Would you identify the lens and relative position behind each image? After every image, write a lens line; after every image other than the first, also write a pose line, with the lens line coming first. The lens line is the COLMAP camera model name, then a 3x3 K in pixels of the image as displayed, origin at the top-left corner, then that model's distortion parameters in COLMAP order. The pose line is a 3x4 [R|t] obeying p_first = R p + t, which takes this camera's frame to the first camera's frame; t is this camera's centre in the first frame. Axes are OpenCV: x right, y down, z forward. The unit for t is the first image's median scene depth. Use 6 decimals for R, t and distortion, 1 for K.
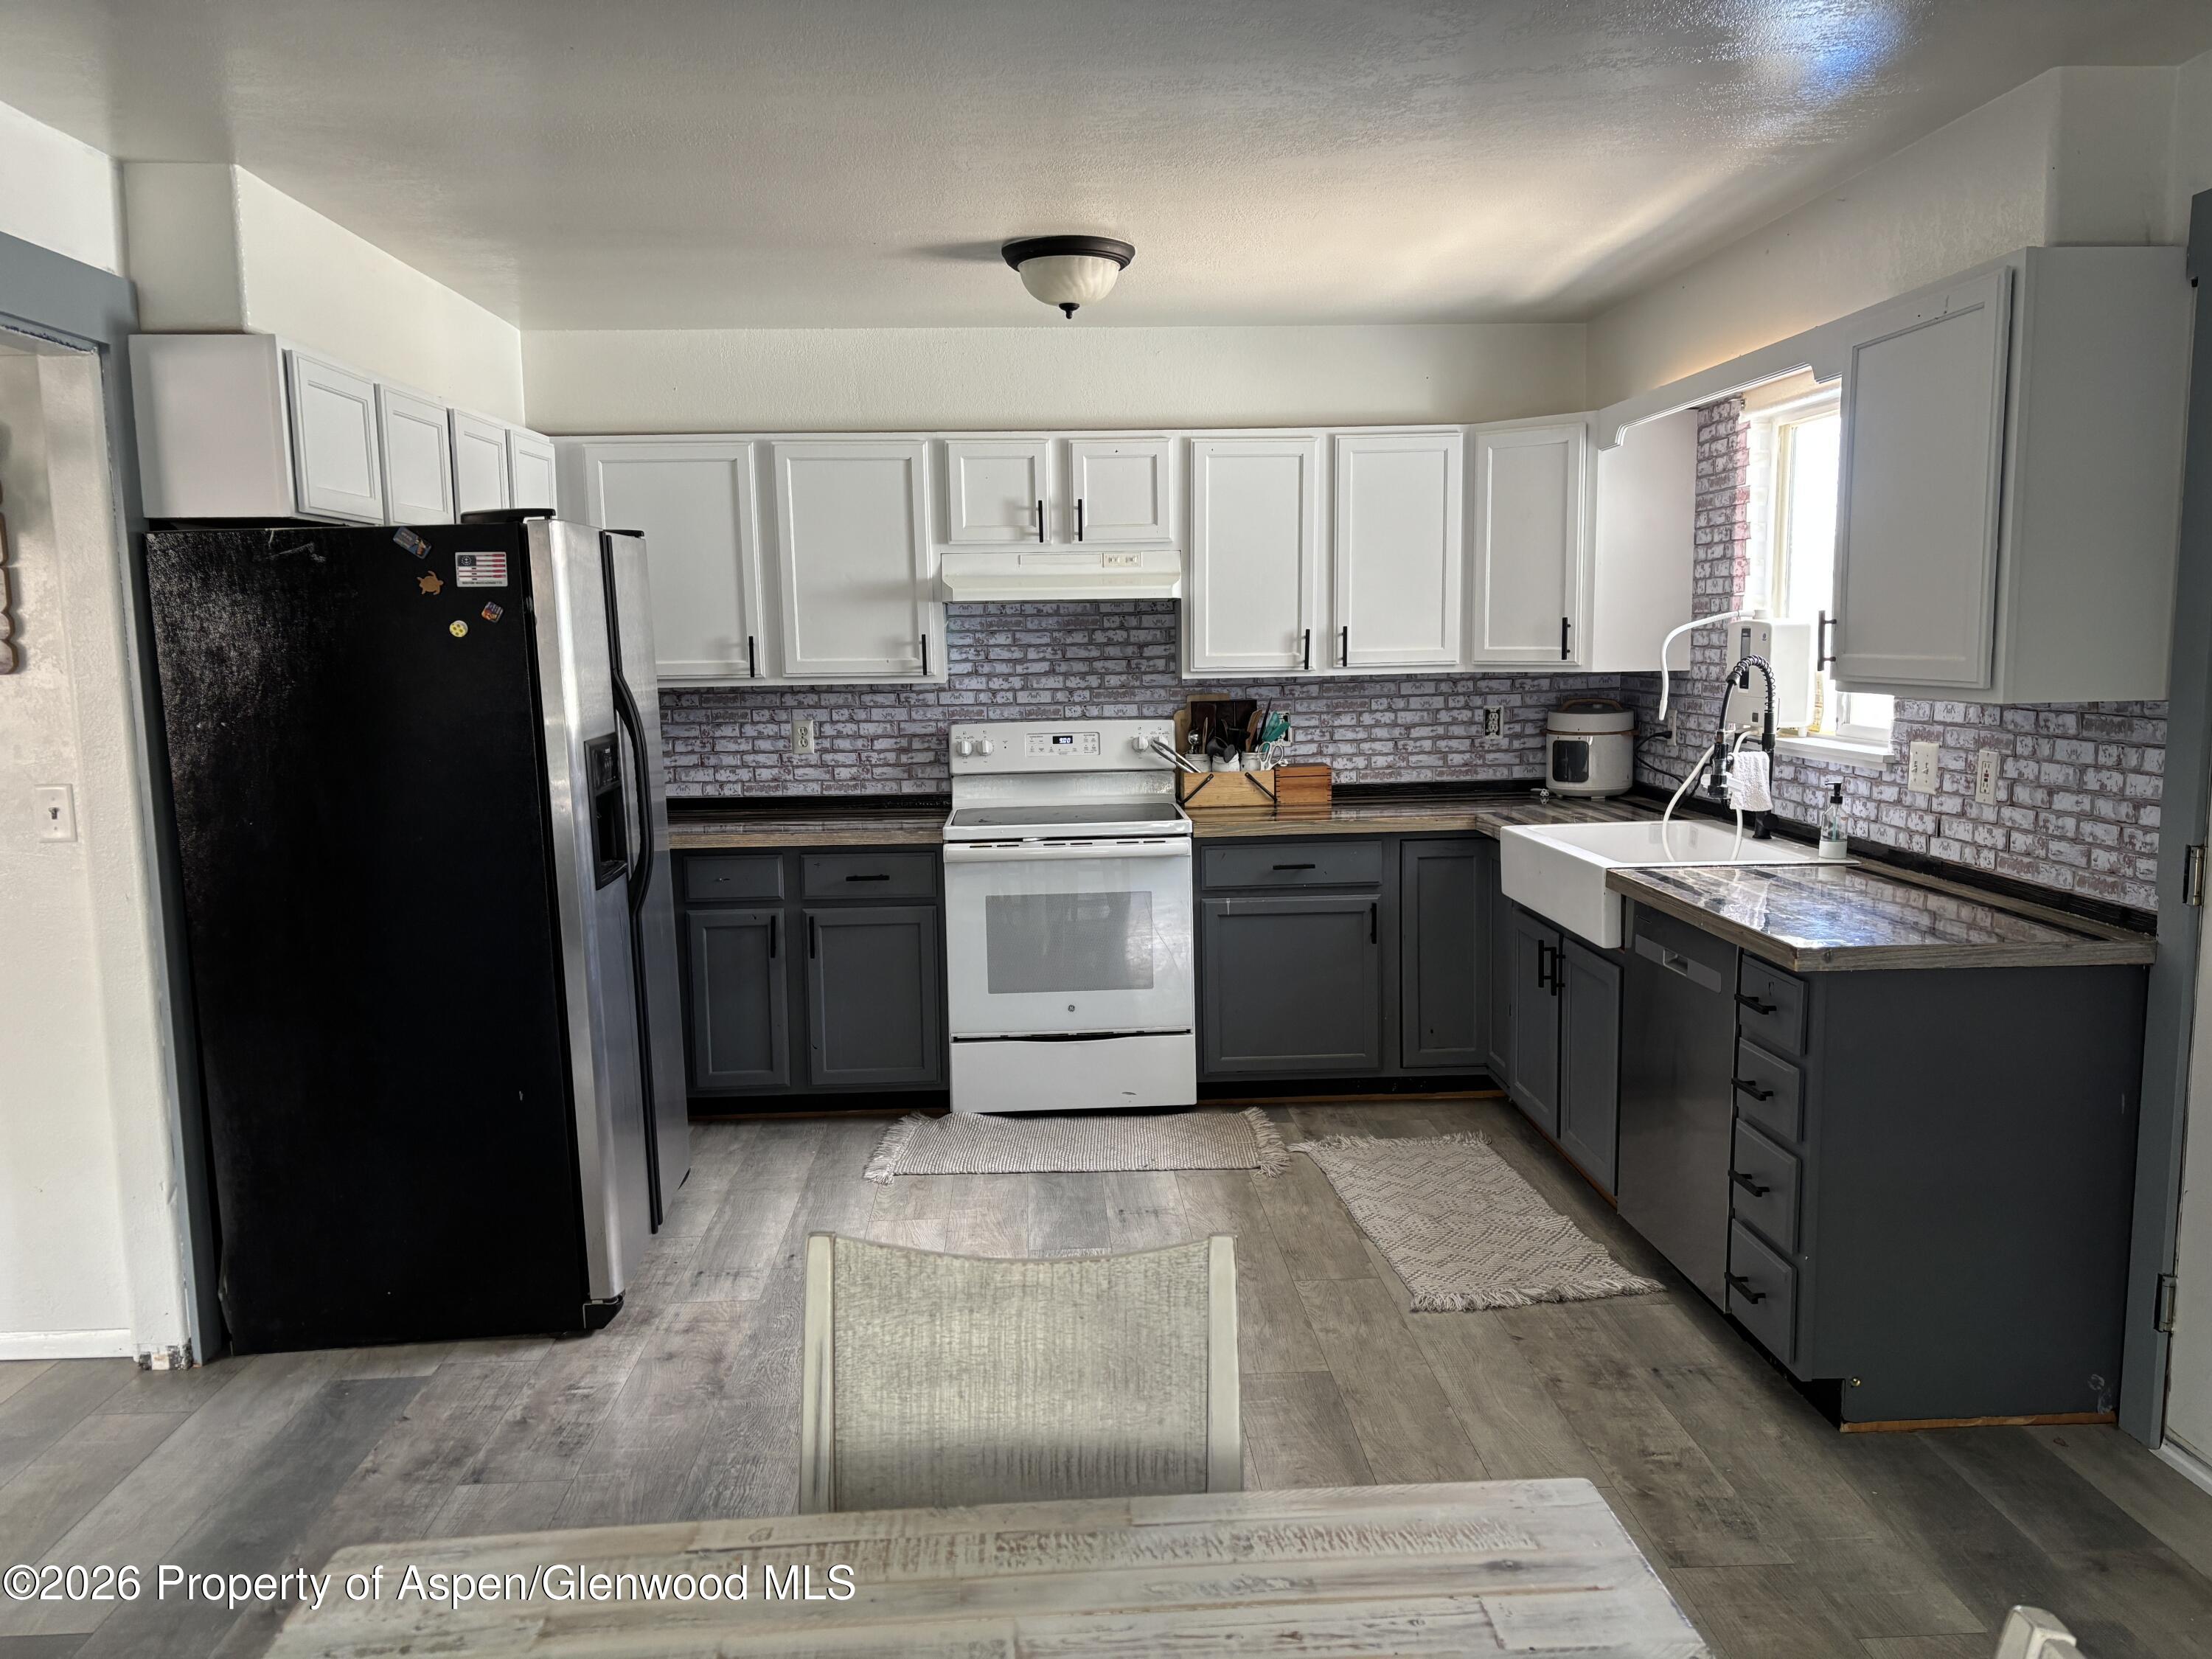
lens RADIAL K [[1671.6, 0, 1107.3], [0, 1671.6, 835.8], [0, 0, 1]] dist [0.028339, -0.000768]
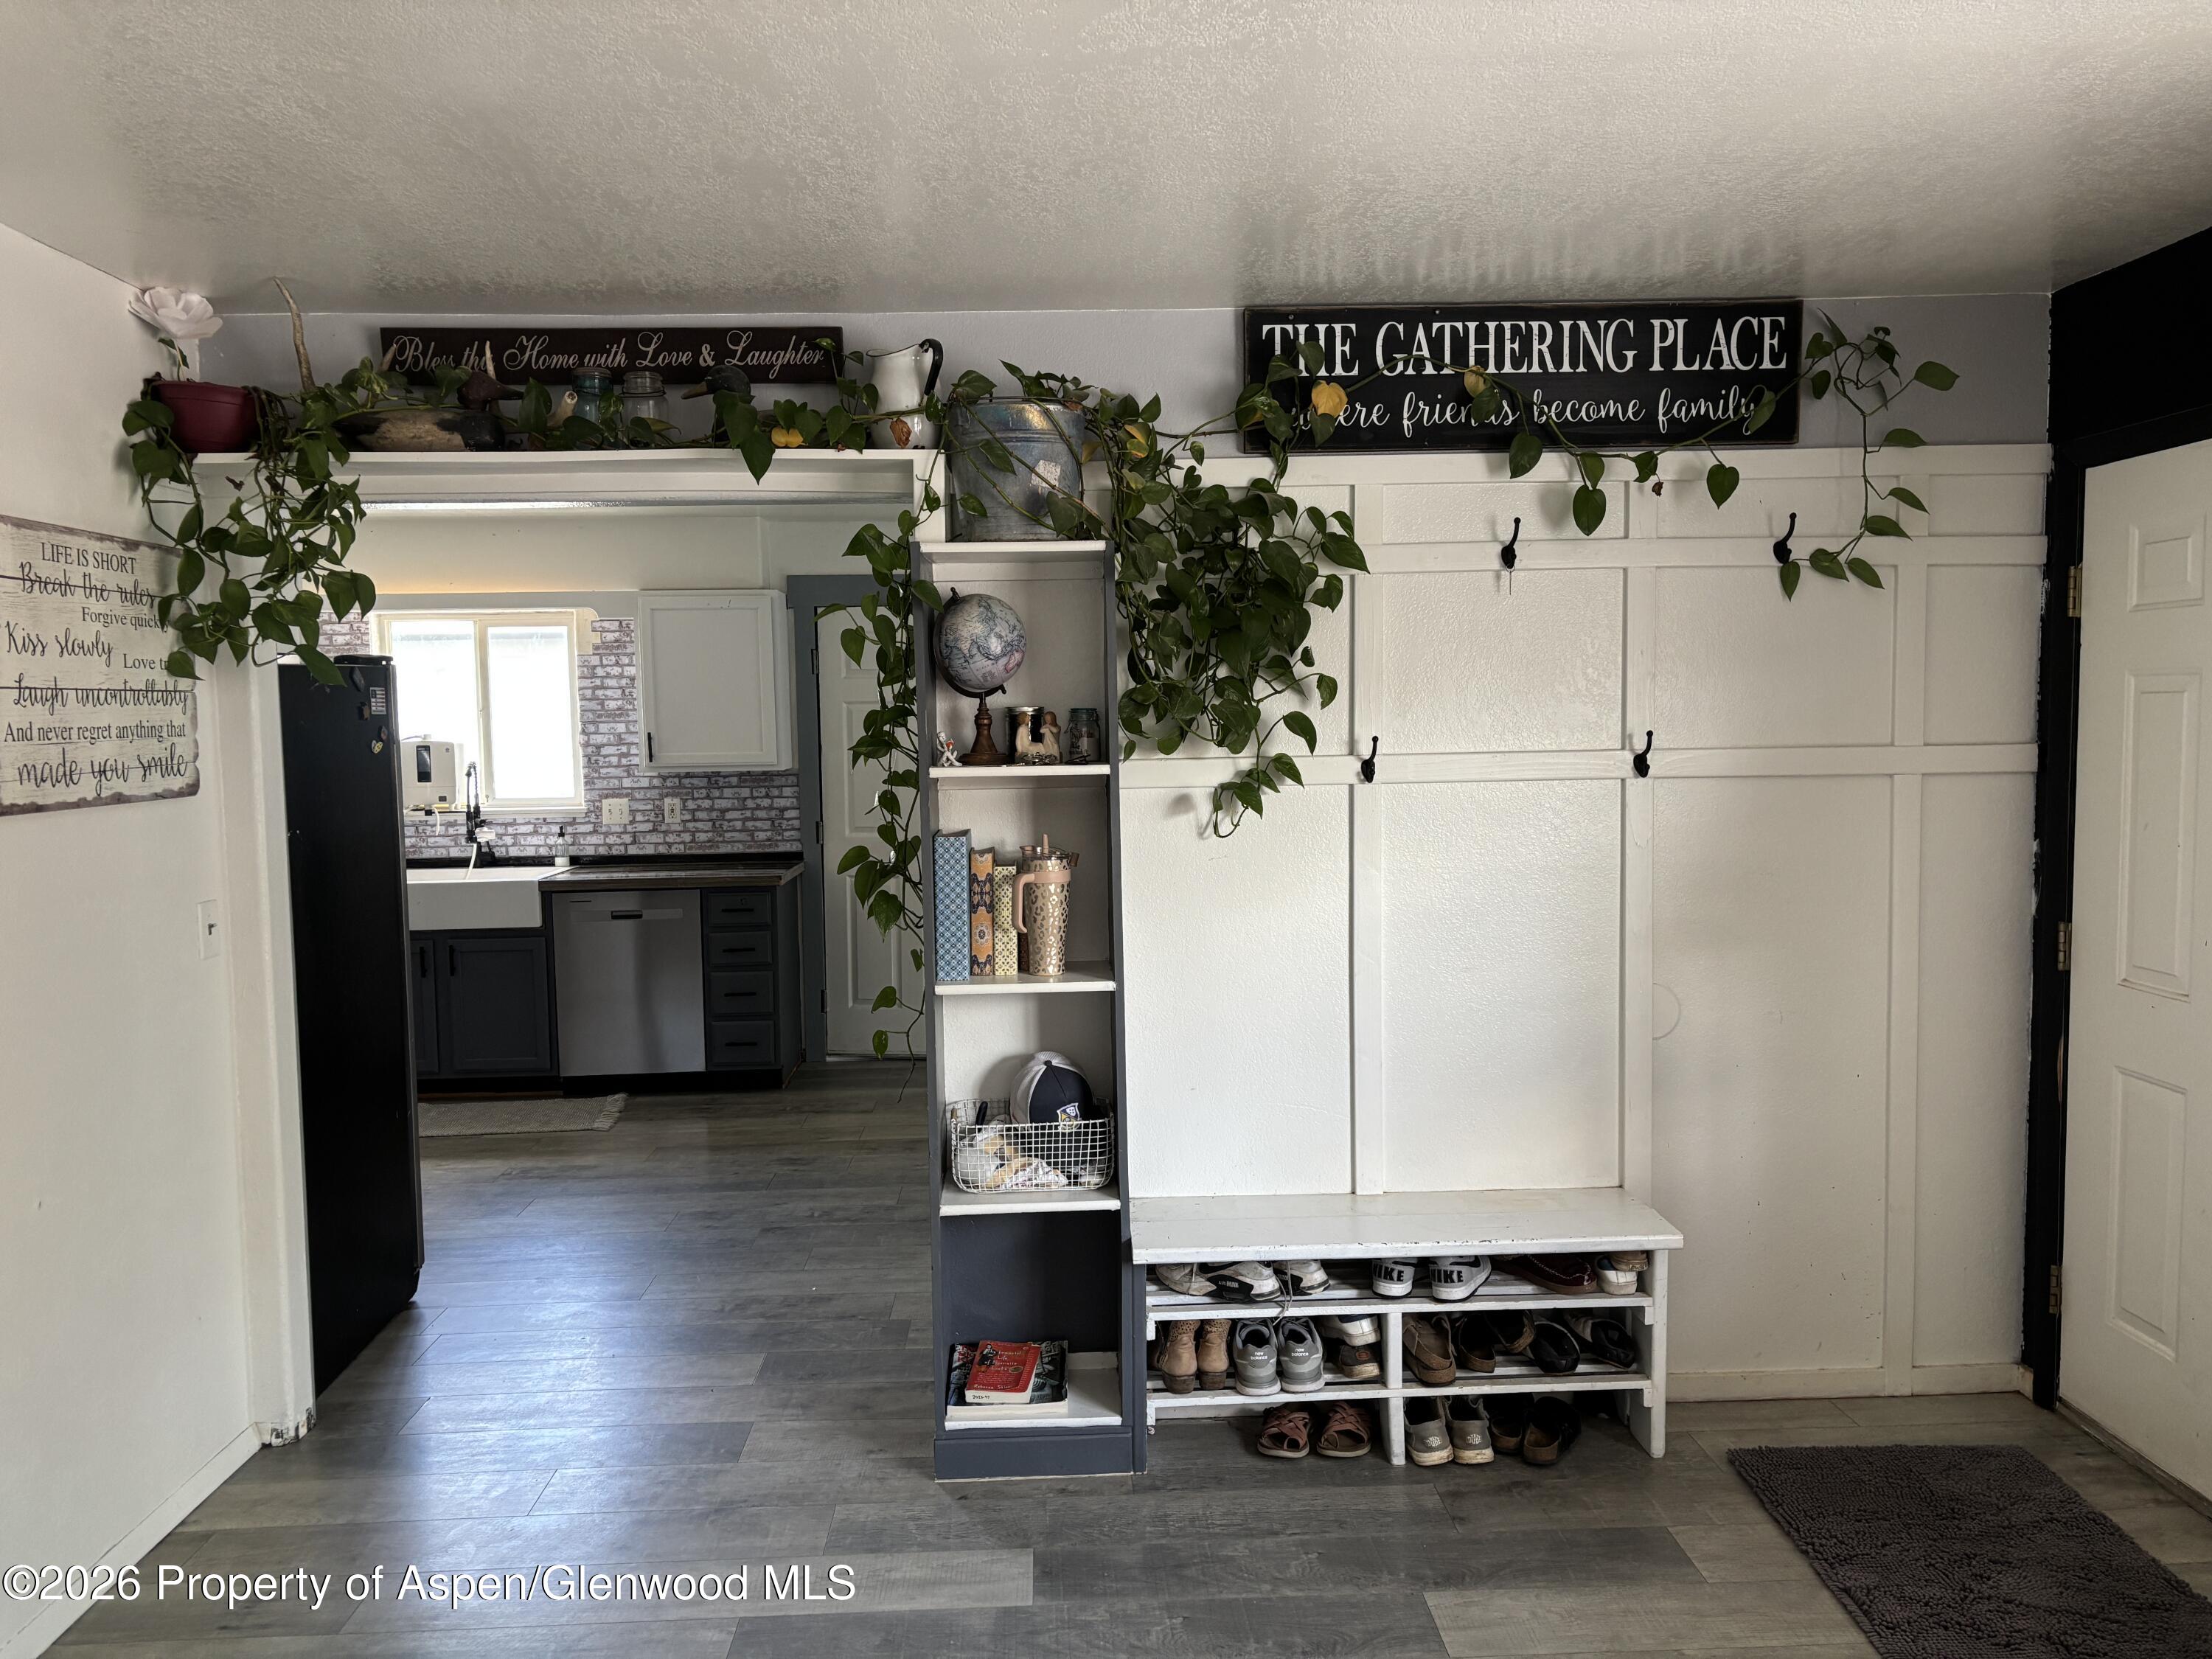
lens RADIAL K [[1671.6, 0, 1107.0], [0, 1671.6, 826.2], [0, 0, 1]] dist [0.028339, -0.000768]
pose [[0.011527, -0.072534, 0.997299, -1.556530], [0.139080, 0.987787, 0.070235, -0.085985], [-0.990214, 0.137895, 0.021474, 0.405348]]
